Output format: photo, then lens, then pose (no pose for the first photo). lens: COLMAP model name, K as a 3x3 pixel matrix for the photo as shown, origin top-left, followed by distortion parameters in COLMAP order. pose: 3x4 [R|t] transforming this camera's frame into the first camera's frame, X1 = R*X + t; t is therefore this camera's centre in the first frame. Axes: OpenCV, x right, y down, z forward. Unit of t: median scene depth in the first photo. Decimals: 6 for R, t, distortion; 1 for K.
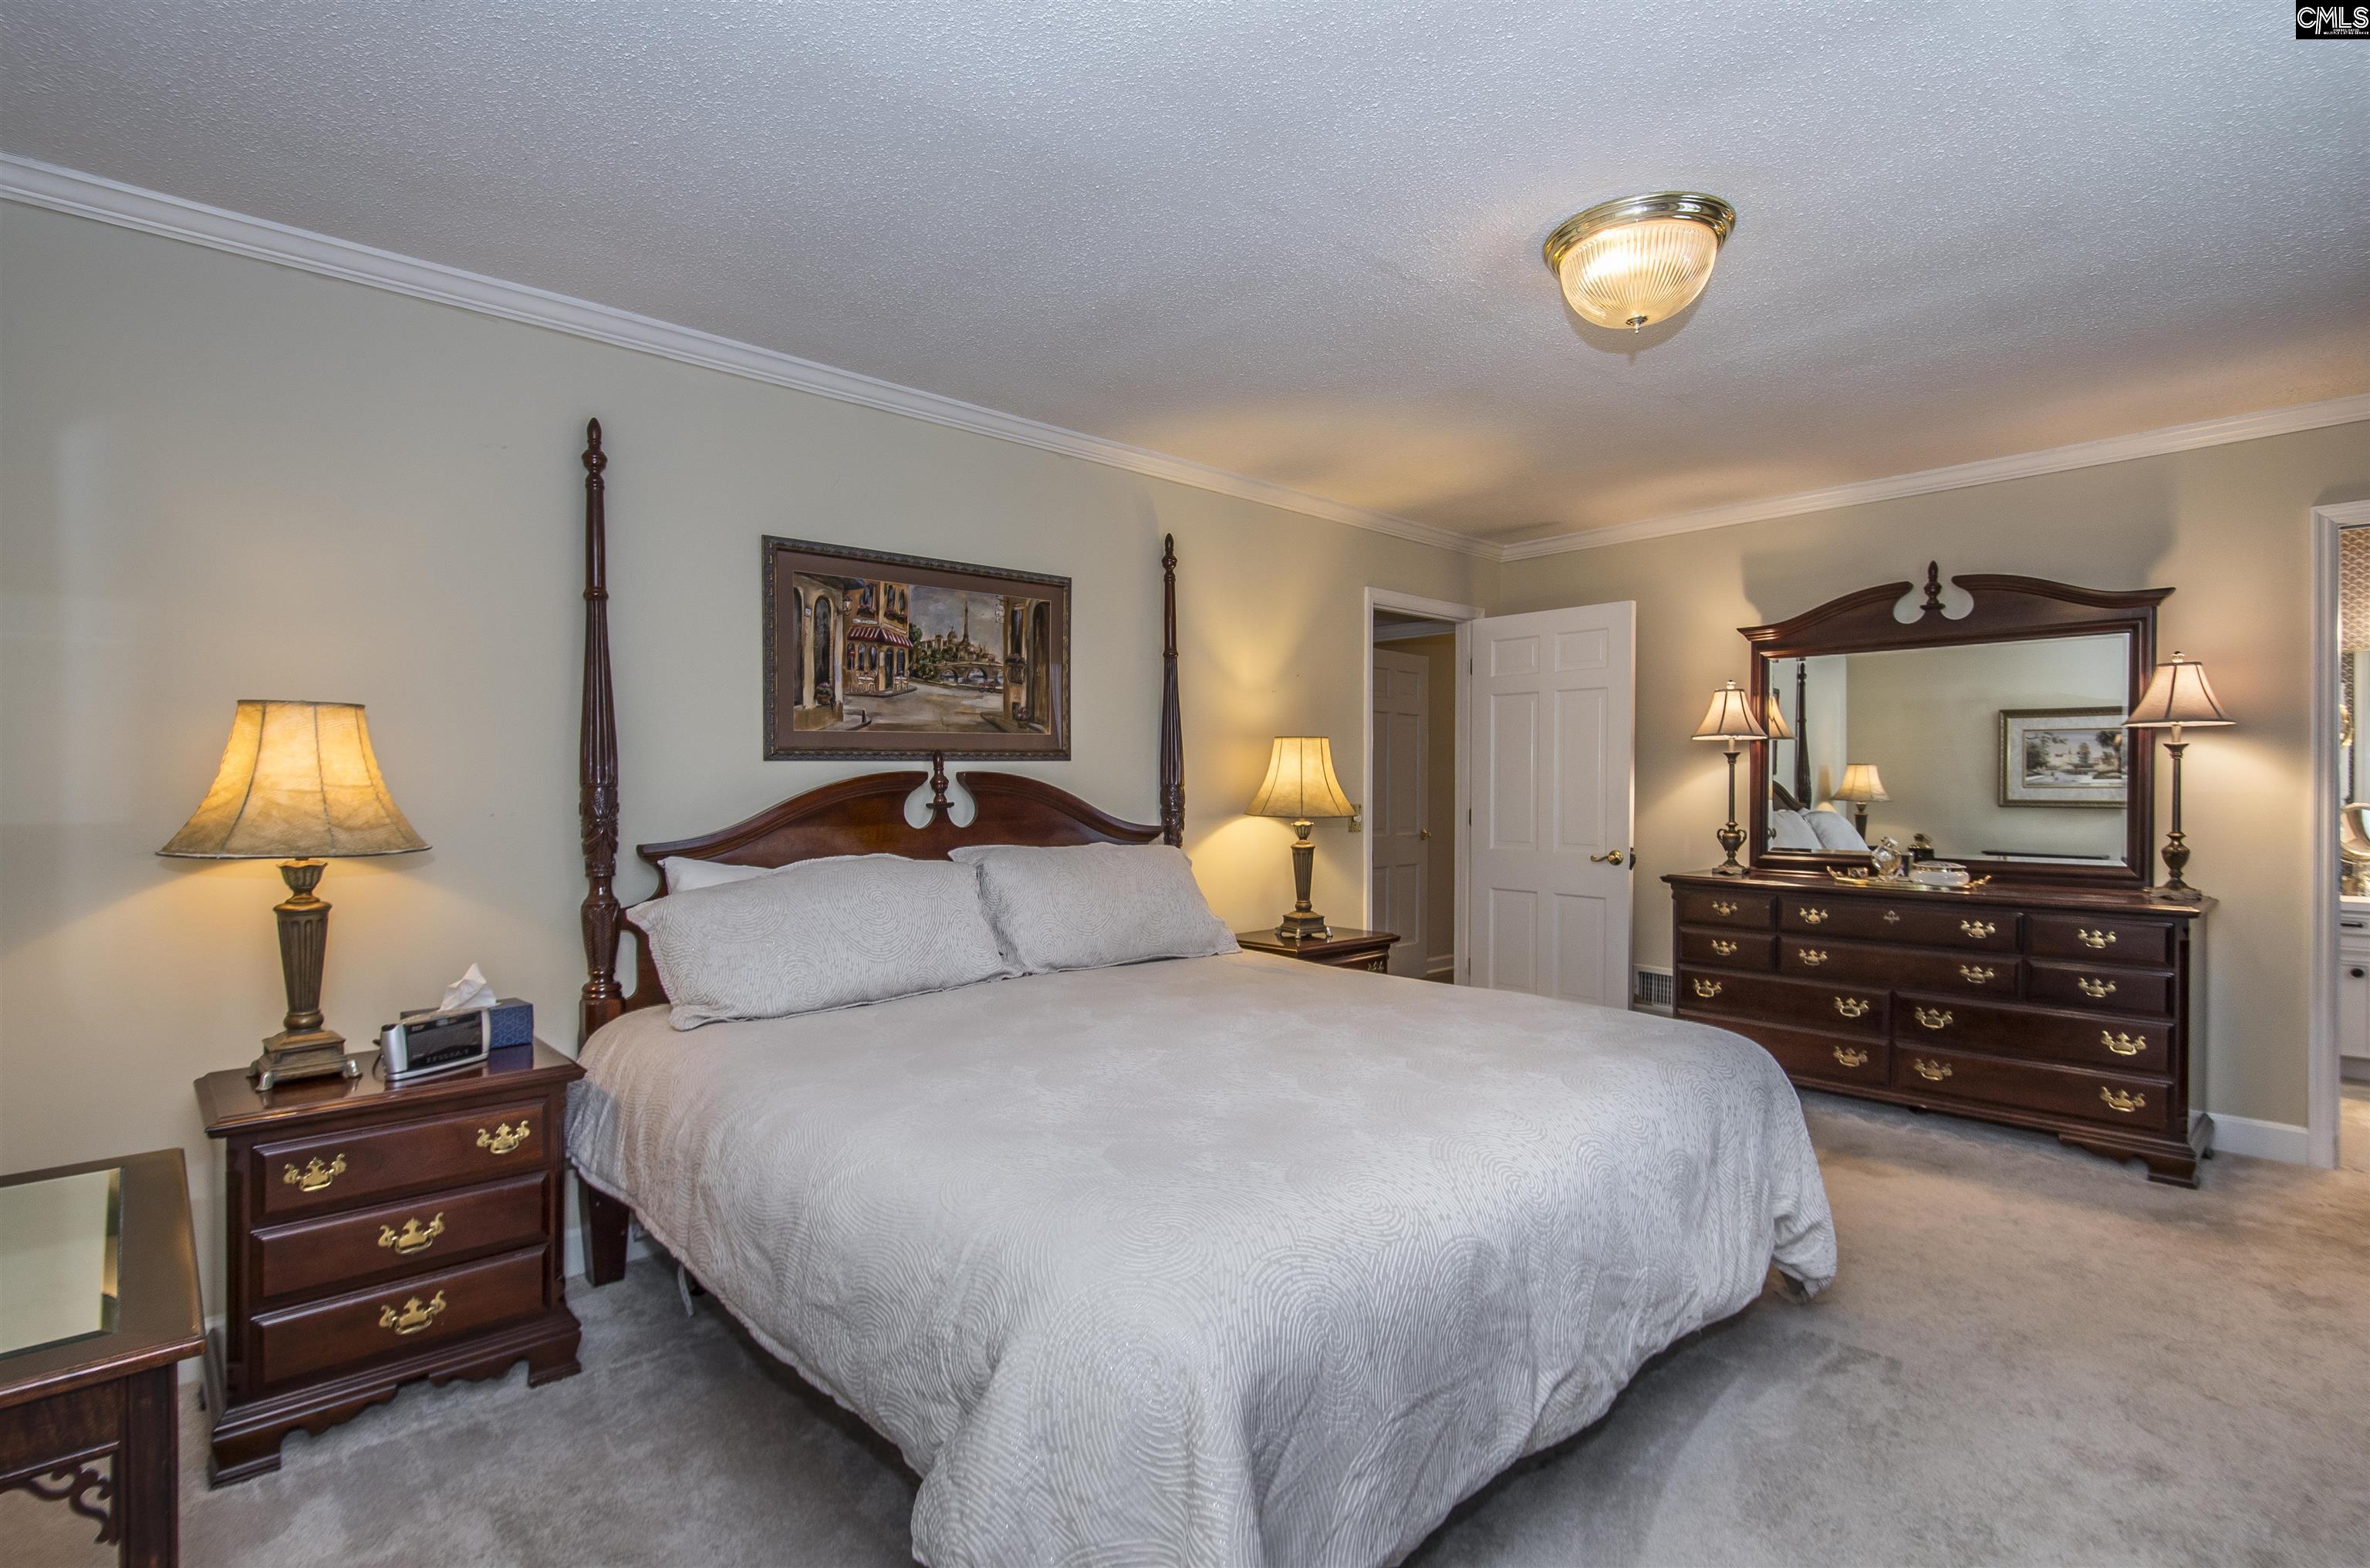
lens RADIAL K [[1124.7, 0, 1162.8], [0, 1124.7, 782.1], [0, 0, 1]] dist [0.006566, 0.000560]
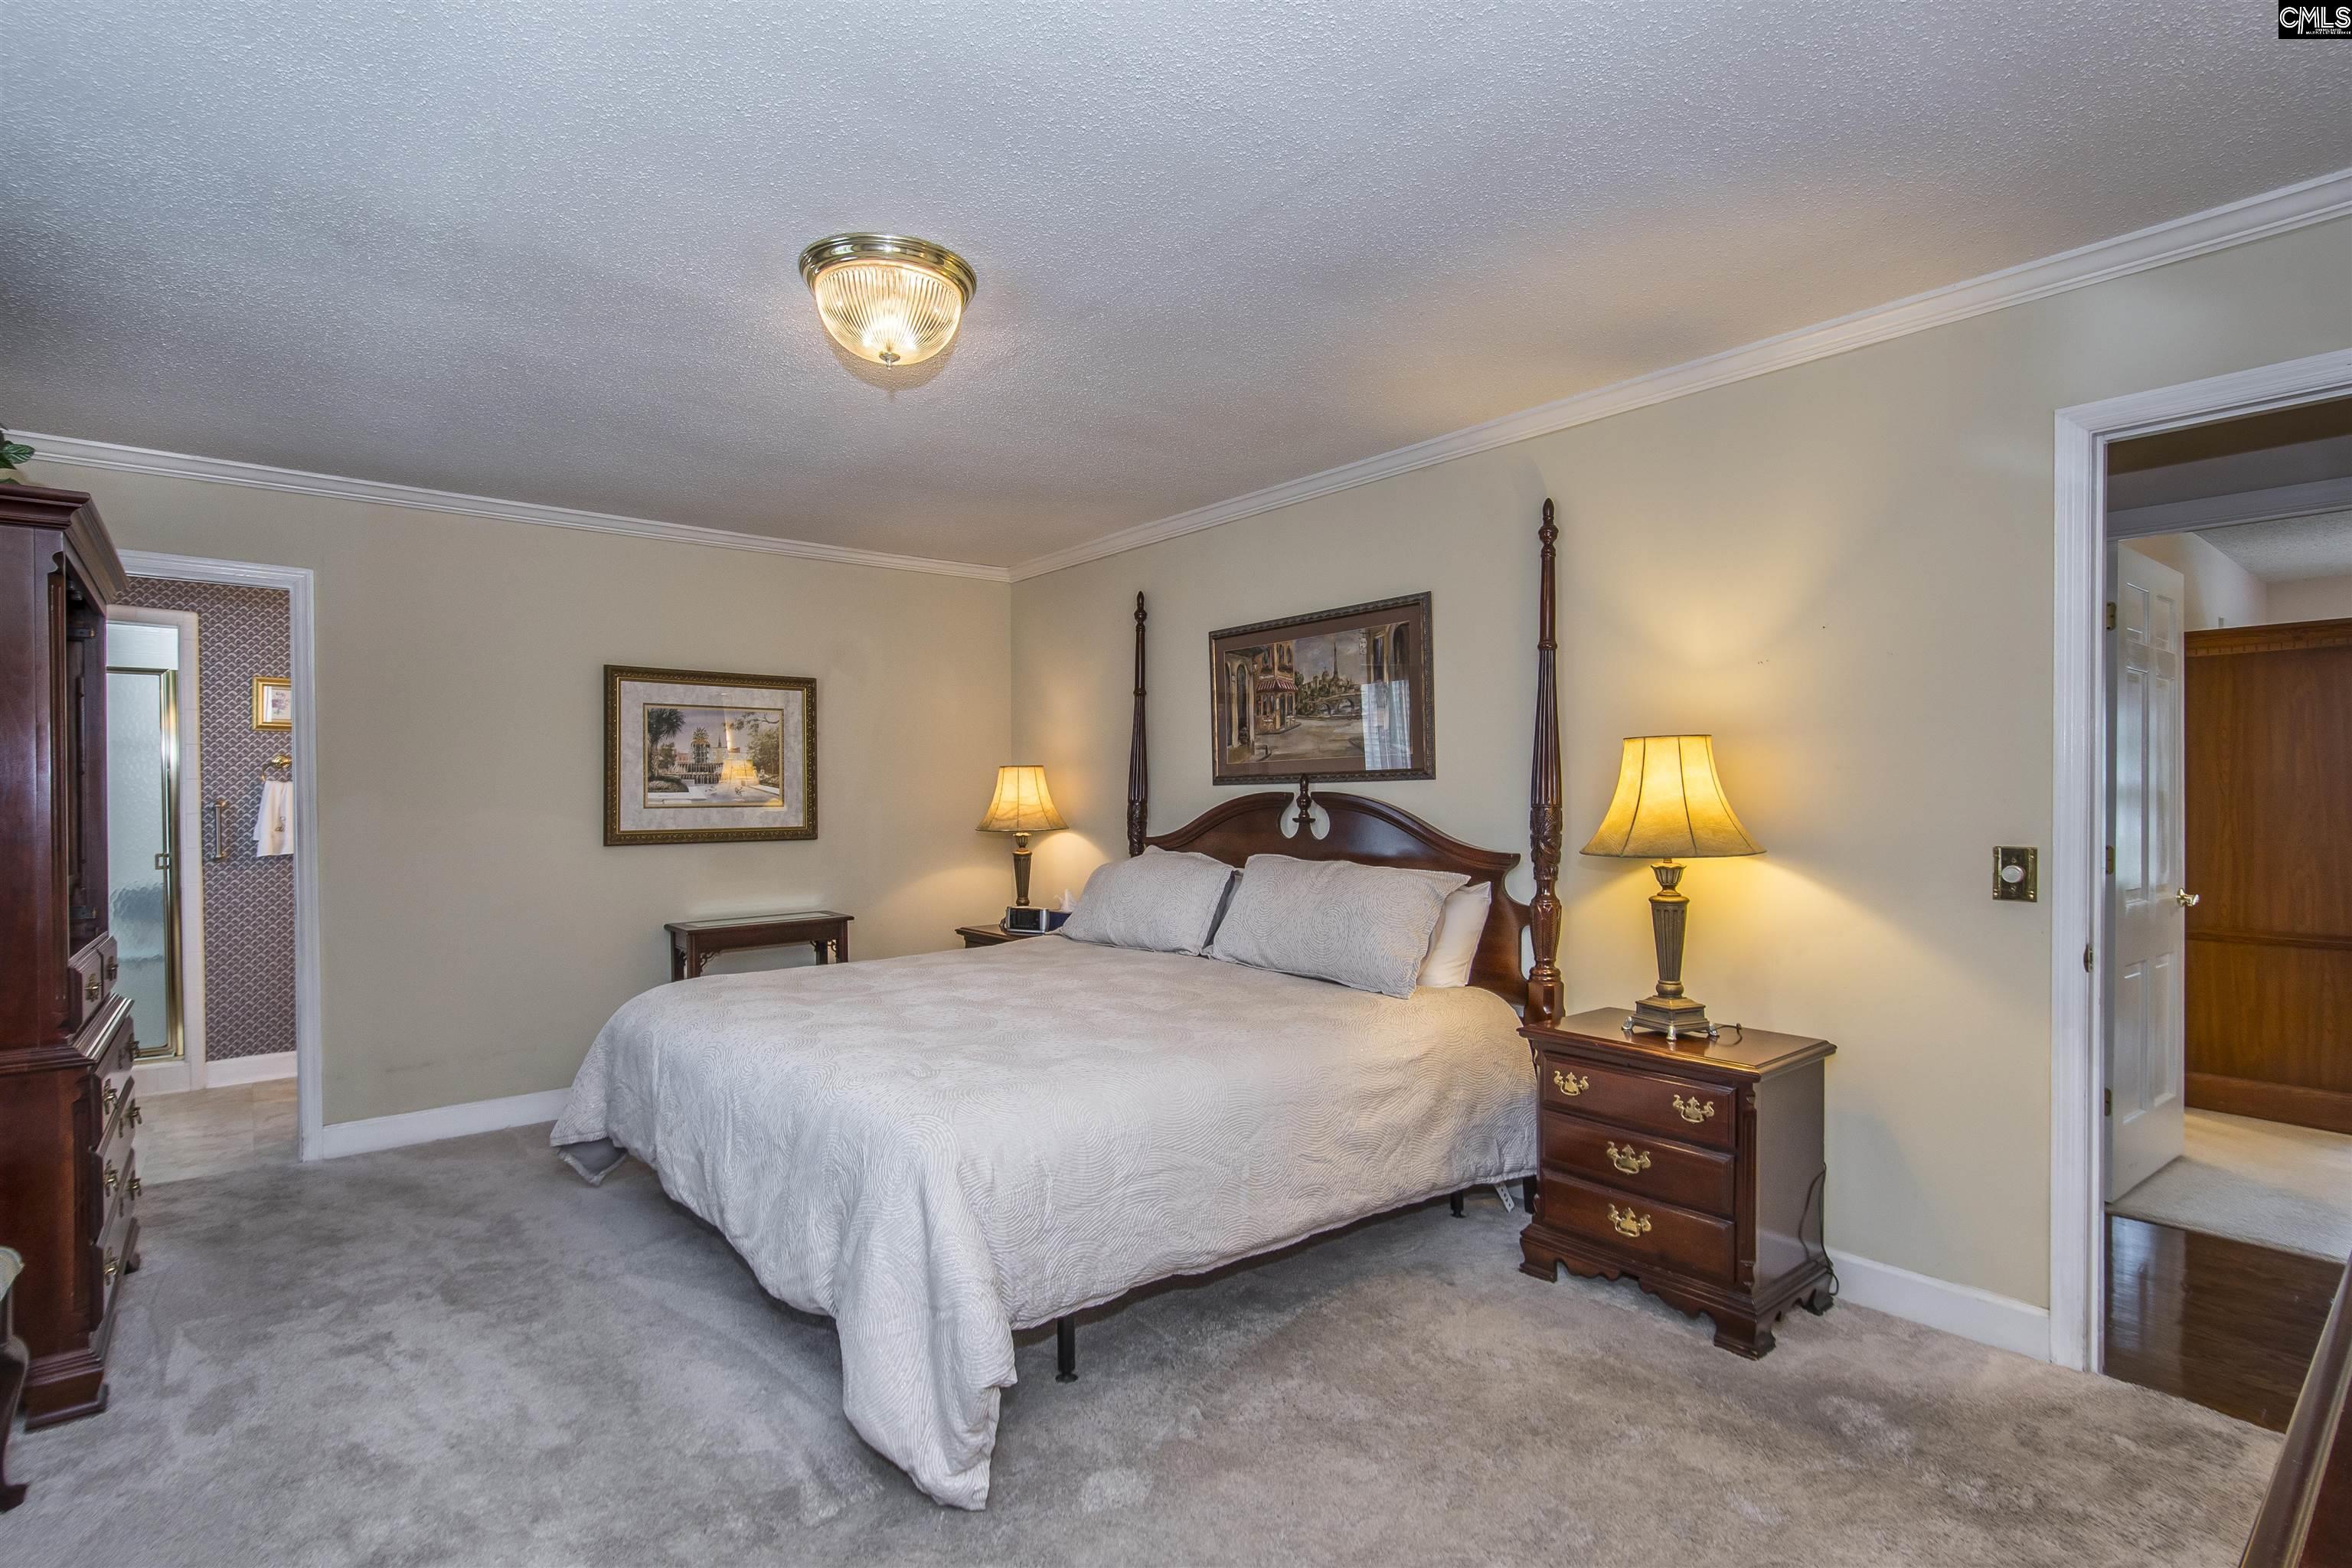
lens RADIAL K [[1116.3, 0, 1152.9], [0, 1116.3, 795.5], [0, 0, 1]] dist [0.006566, 0.000560]
pose [[-0.039813, -0.001714, -0.999206, 0.988013], [-0.003014, 0.999994, -0.001595, -0.003356], [0.999203, 0.002948, -0.039818, 0.885564]]
